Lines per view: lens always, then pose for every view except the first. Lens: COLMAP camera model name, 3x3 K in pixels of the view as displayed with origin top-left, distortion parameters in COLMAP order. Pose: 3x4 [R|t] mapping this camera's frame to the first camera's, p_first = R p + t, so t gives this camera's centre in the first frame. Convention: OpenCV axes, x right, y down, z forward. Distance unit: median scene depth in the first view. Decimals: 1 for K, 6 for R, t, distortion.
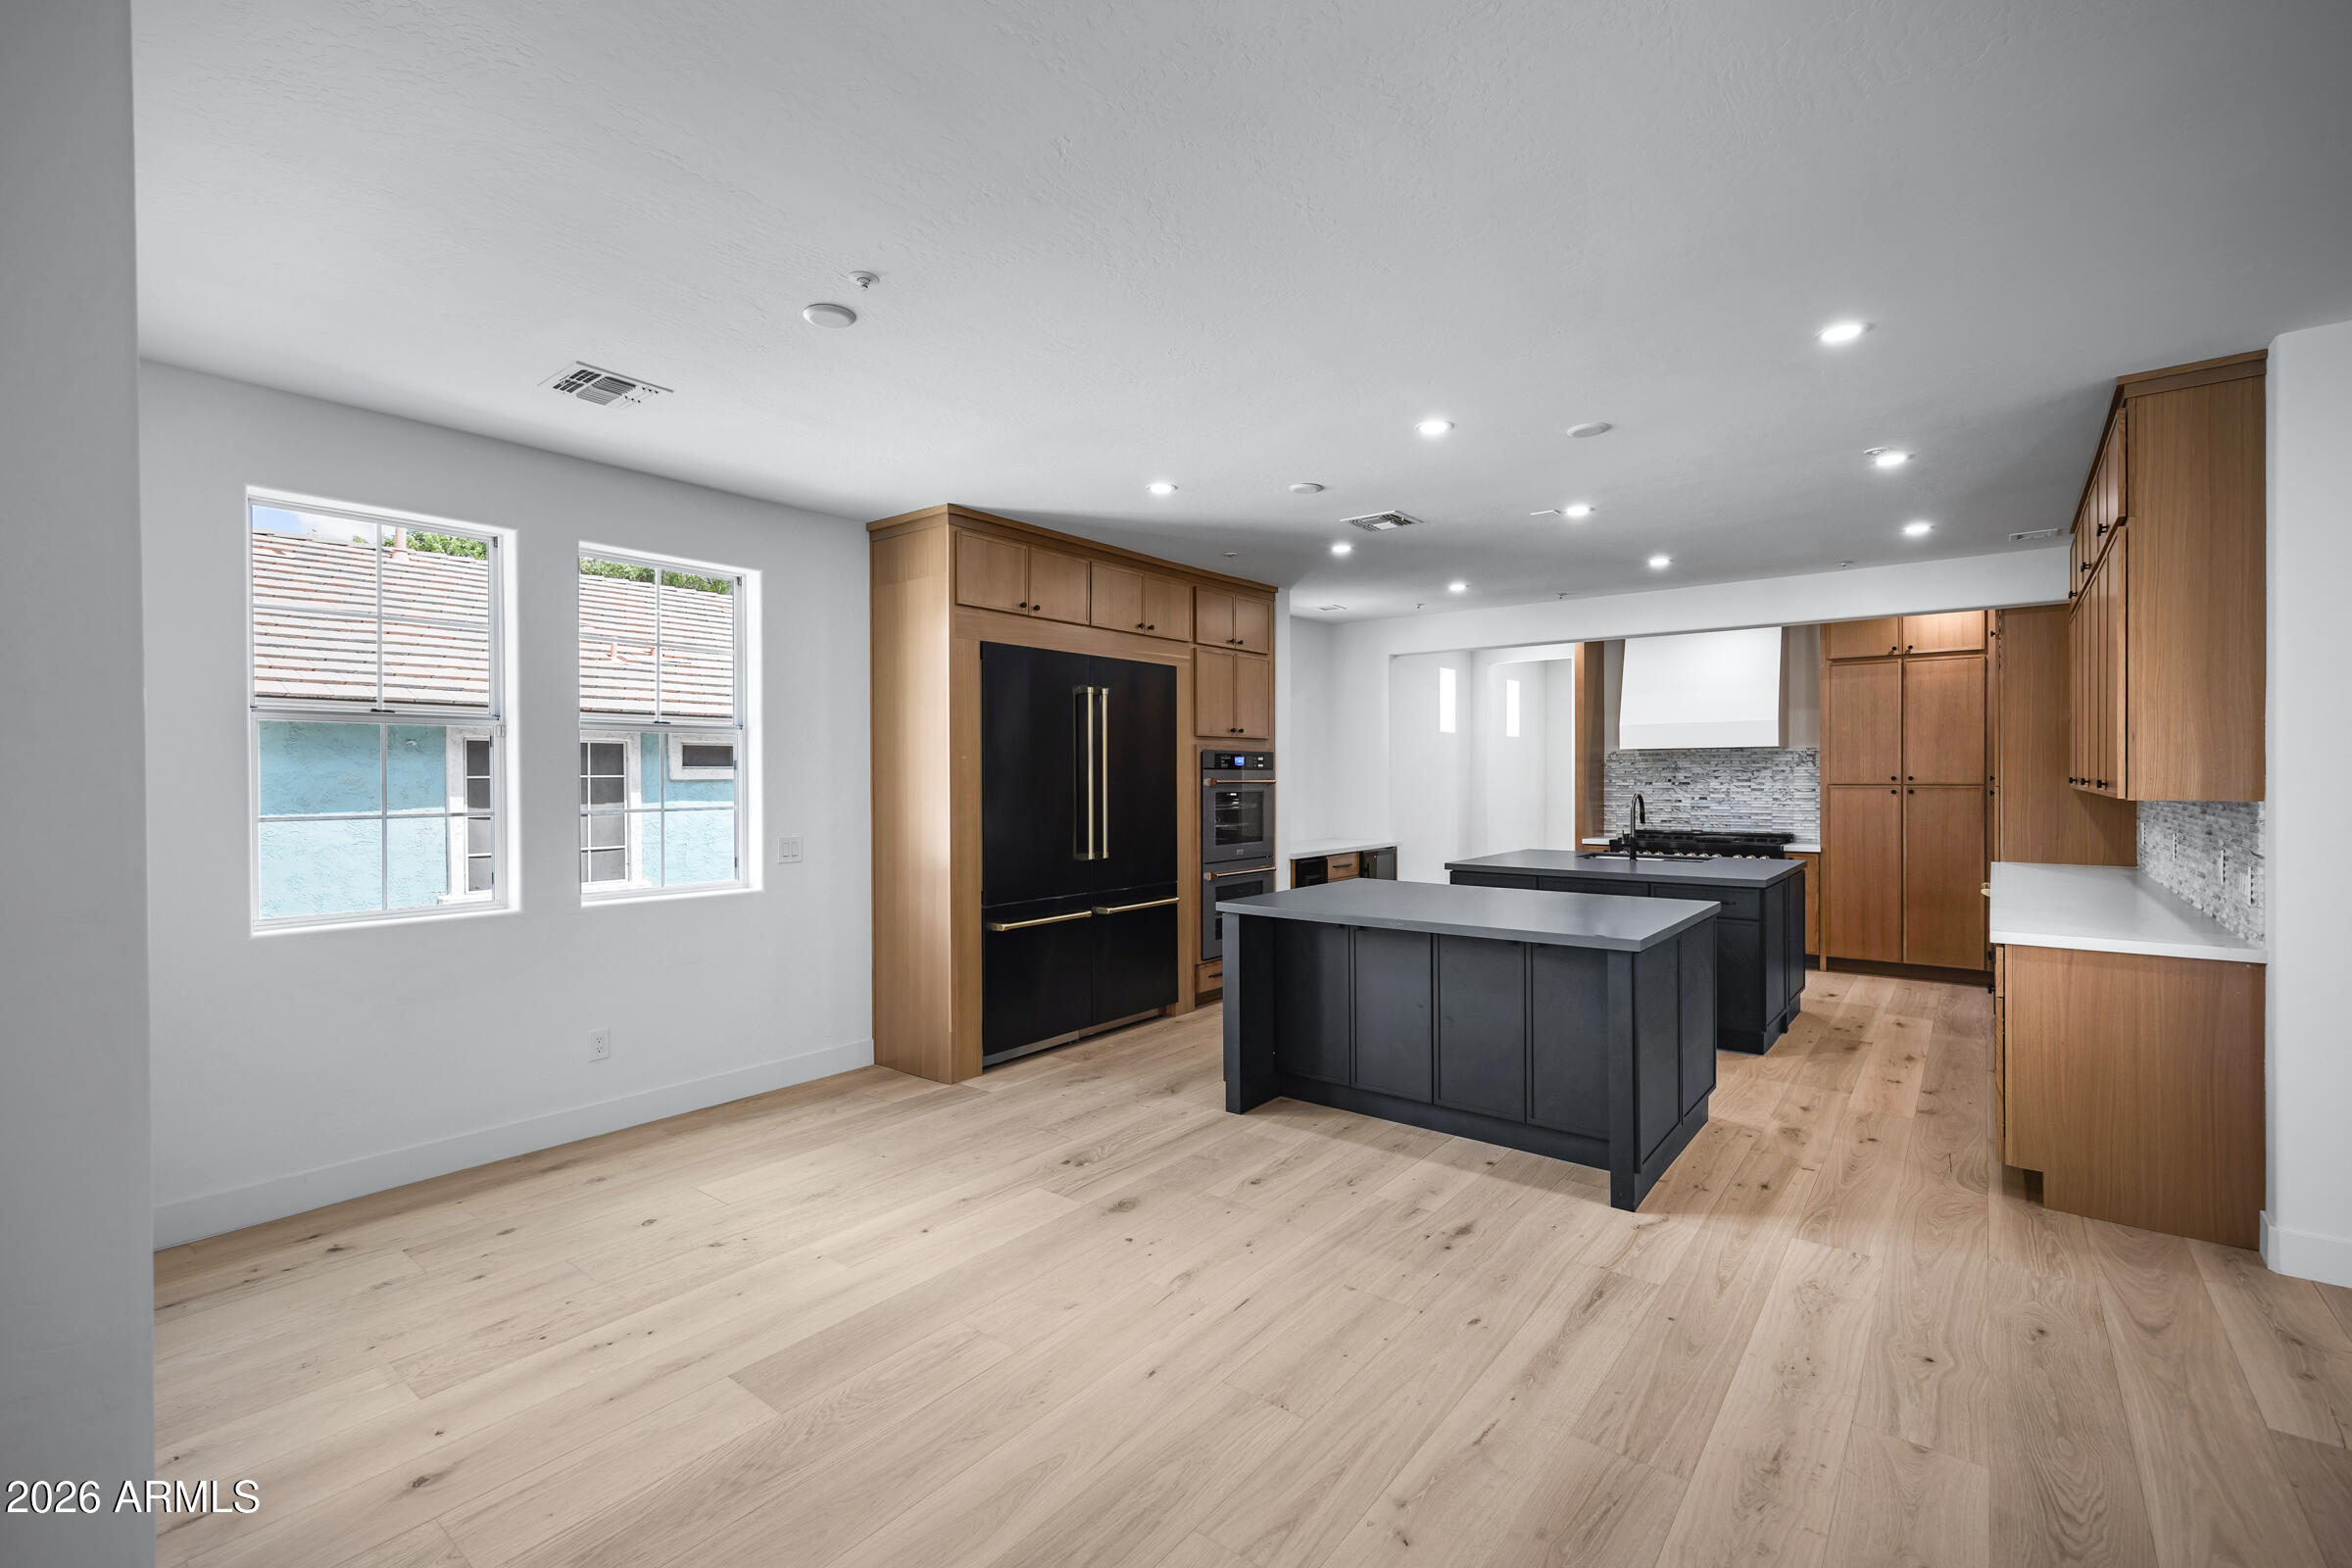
lens RADIAL K [[1032.7, 0, 1183.0], [0, 1032.7, 780.2], [0, 0, 1]] dist [-0.003170, 0.002591]
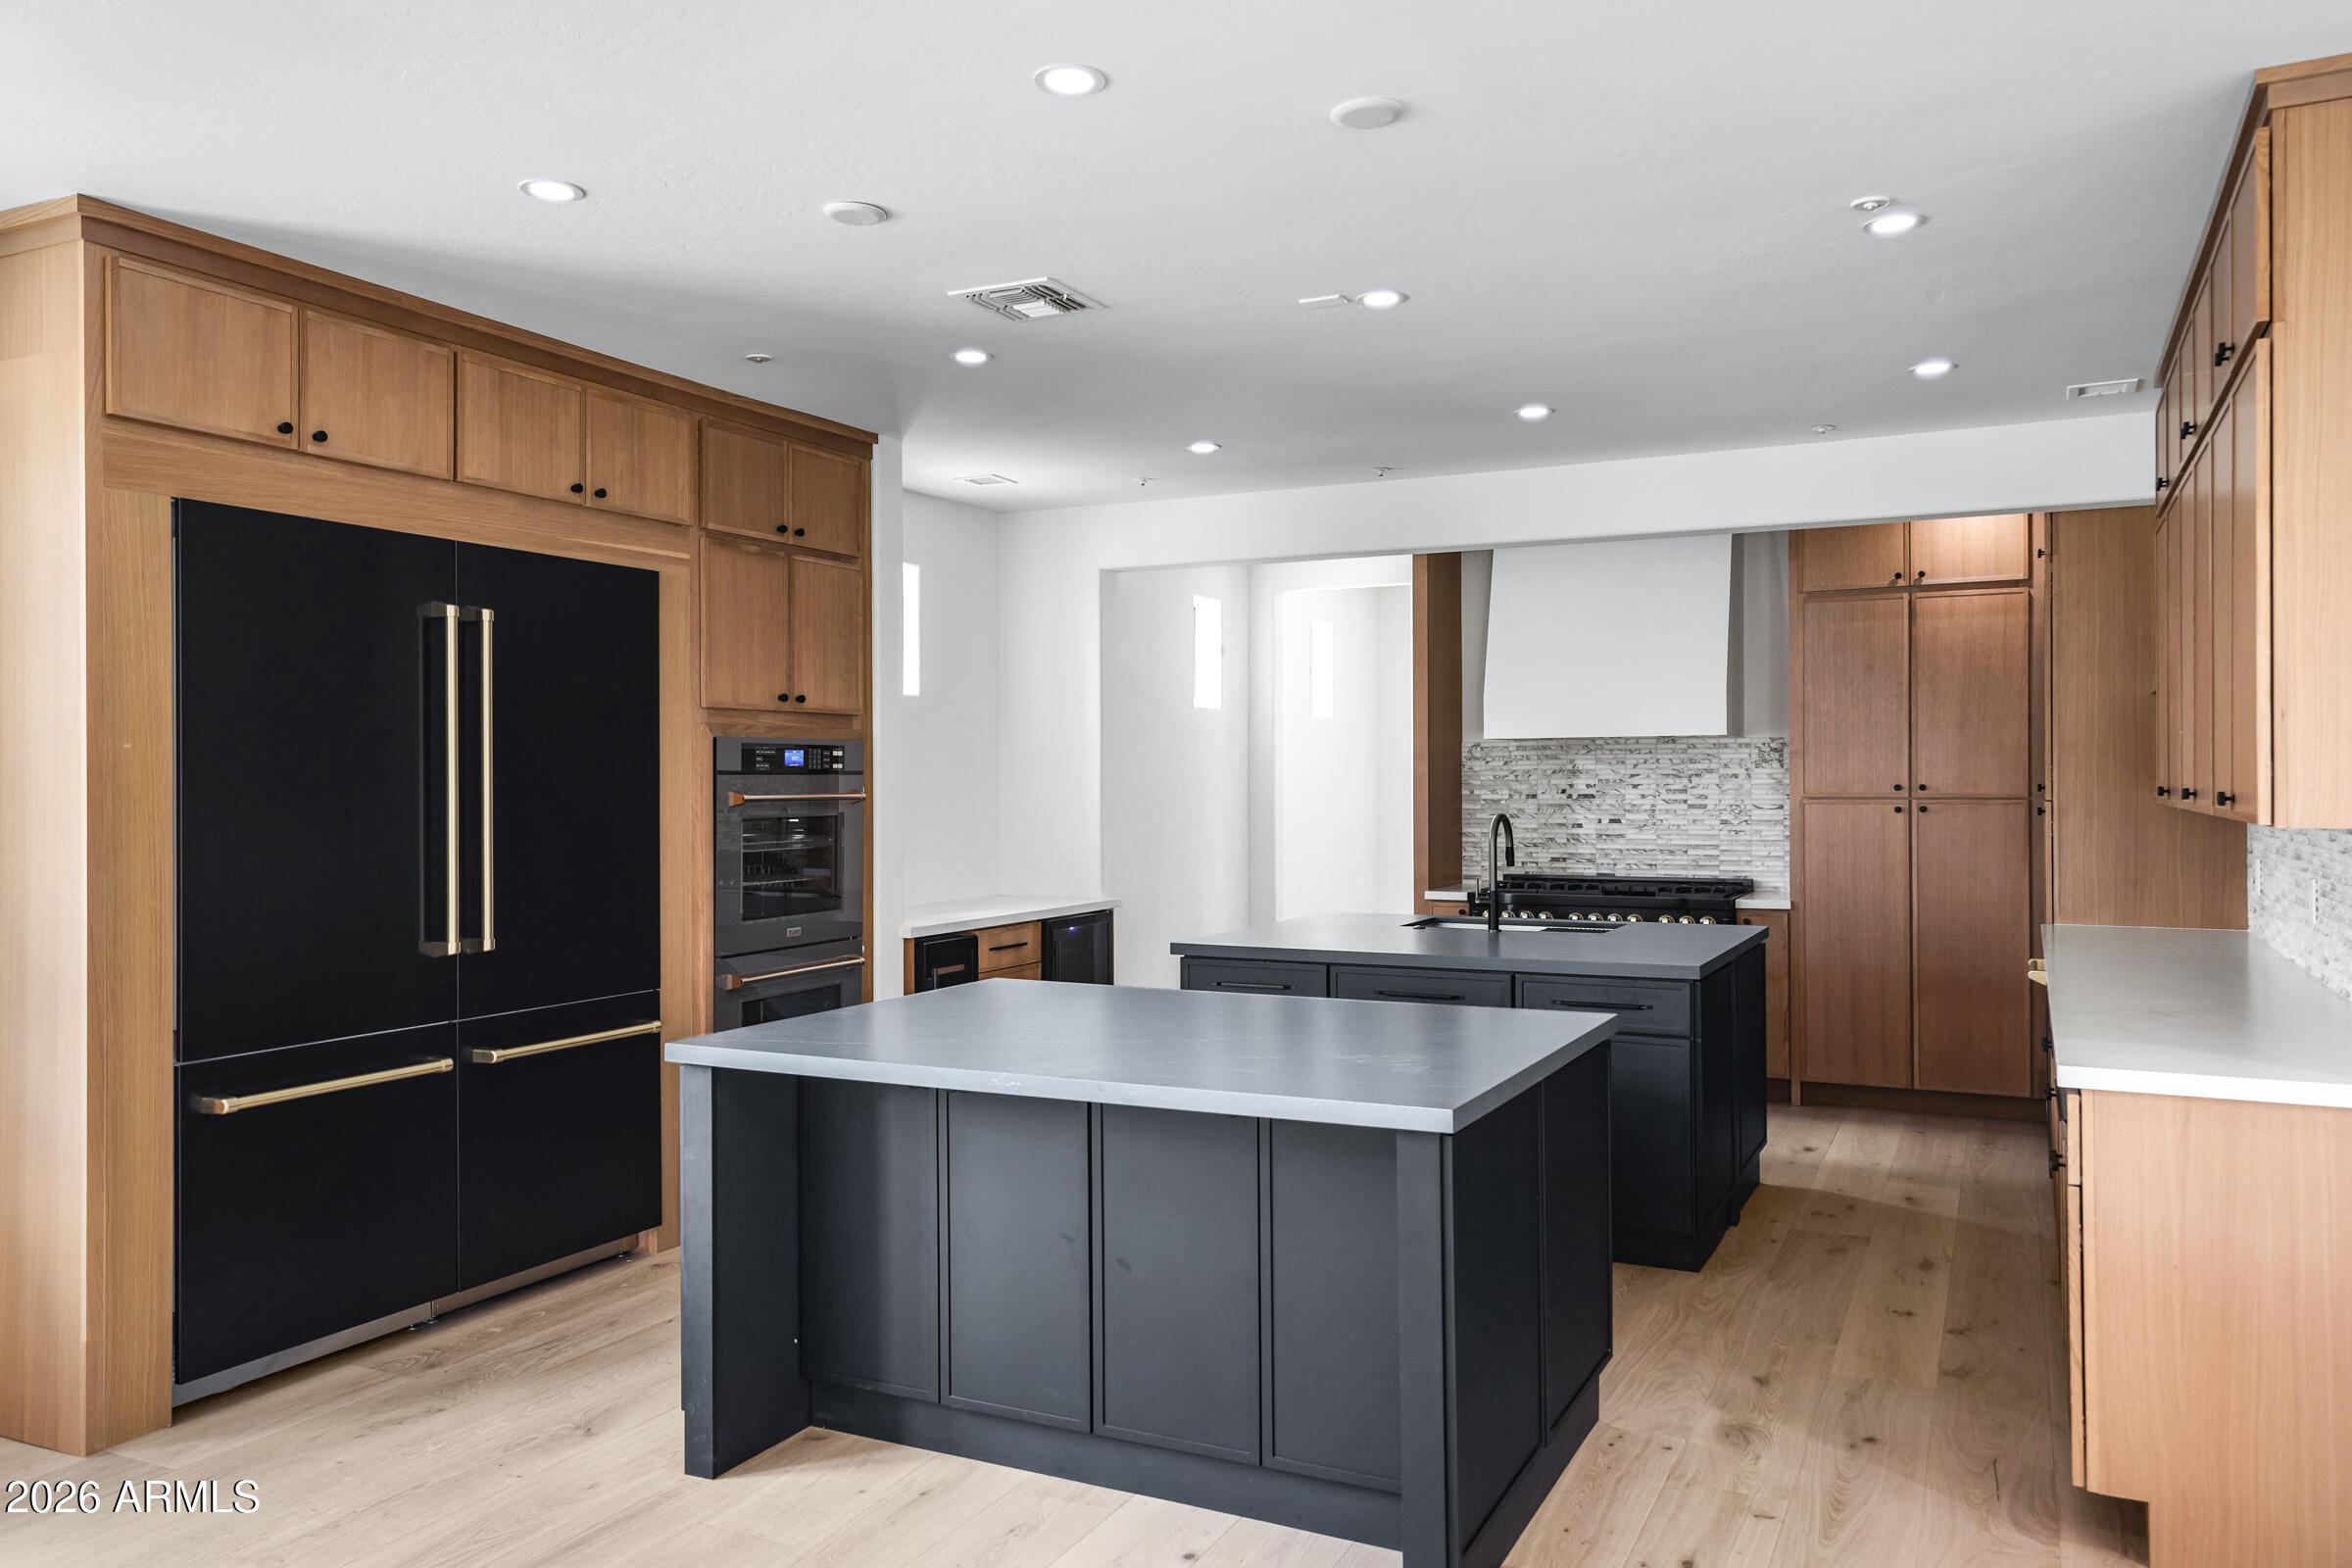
lens RADIAL K [[1711.9, 0, 1203.6], [0, 1711.9, 776.6], [0, 0, 1]] dist [0.012831, 0.006298]
pose [[0.976040, 0.000053, 0.217592, 0.086981], [0.001770, 0.999965, -0.008184, -0.000972], [-0.217585, 0.008373, 0.976005, 0.128364]]
